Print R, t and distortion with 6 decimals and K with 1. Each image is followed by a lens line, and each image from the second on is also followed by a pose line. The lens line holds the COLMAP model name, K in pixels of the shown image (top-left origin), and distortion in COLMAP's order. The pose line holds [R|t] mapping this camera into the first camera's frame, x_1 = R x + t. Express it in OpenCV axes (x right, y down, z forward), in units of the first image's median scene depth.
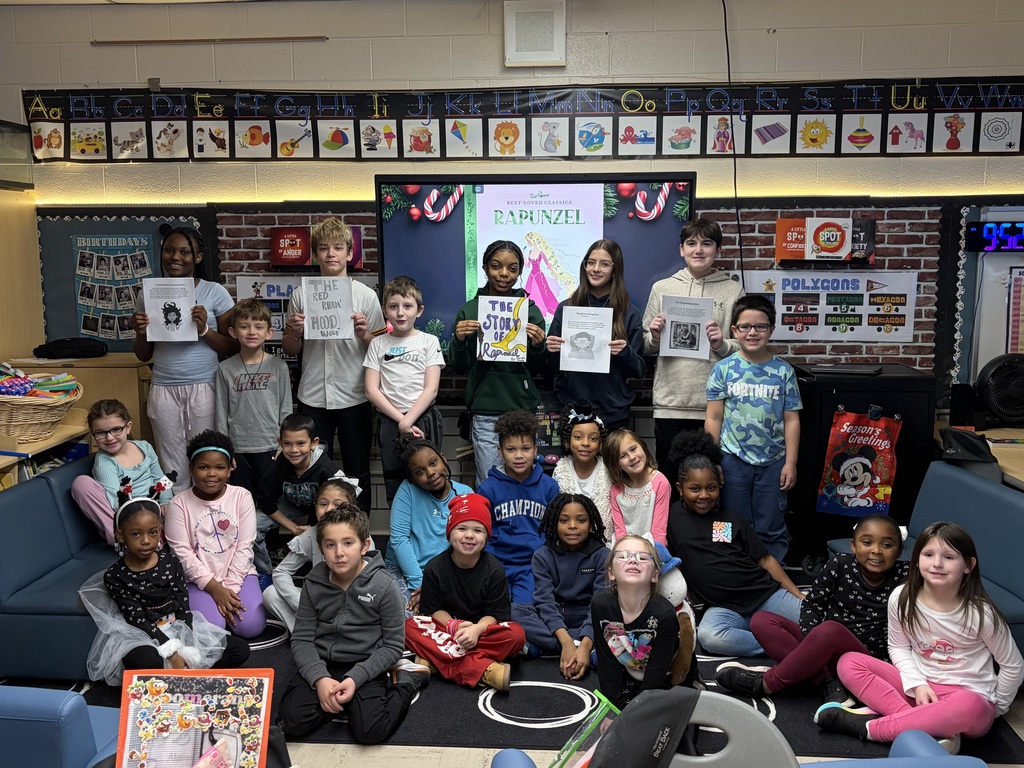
lens RADIAL K [[1083.1, 0, 522.4], [0, 1083.1, 385.6], [0, 0, 1]] dist [0.027216, 0.000000]
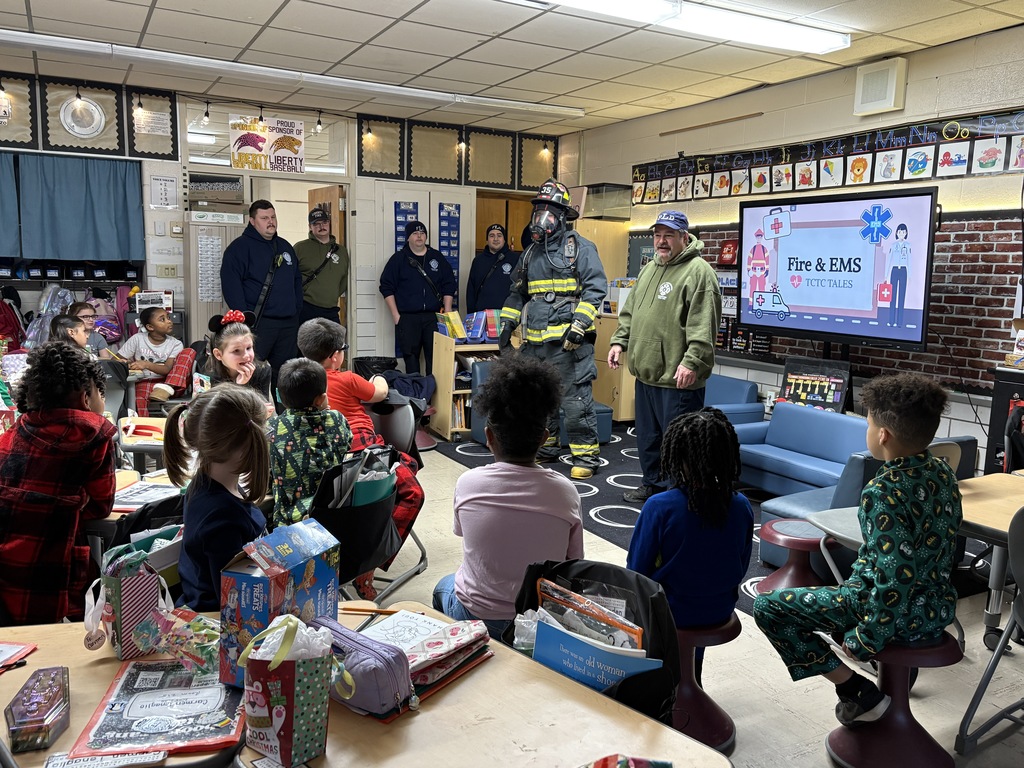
lens RADIAL K [[841.2, 0, 503.9], [0, 841.2, 385.5], [0, 0, 1]] dist [0.048723, -0.032590]
pose [[0.526104, 0.138012, -0.839146, 0.663189], [-0.152460, 0.986064, 0.066590, 0.026881], [0.836642, 0.092902, 0.539814, 0.107177]]
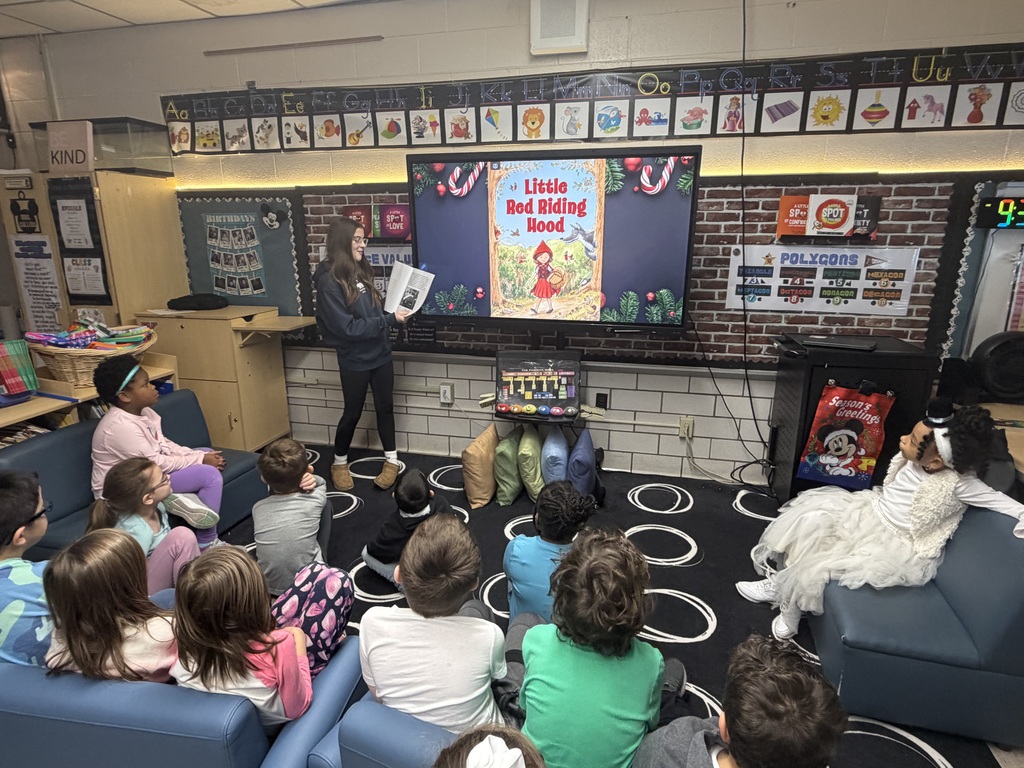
lens RADIAL K [[601.3, 0, 508.3], [0, 601.3, 393.3], [0, 0, 1]] dist [-0.005079, 0.005068]
pose [[0.983673, 0.051420, -0.172463, 0.082490], [-0.029366, 0.991330, 0.128076, -0.029114], [0.177554, -0.120920, 0.976654, 0.352062]]
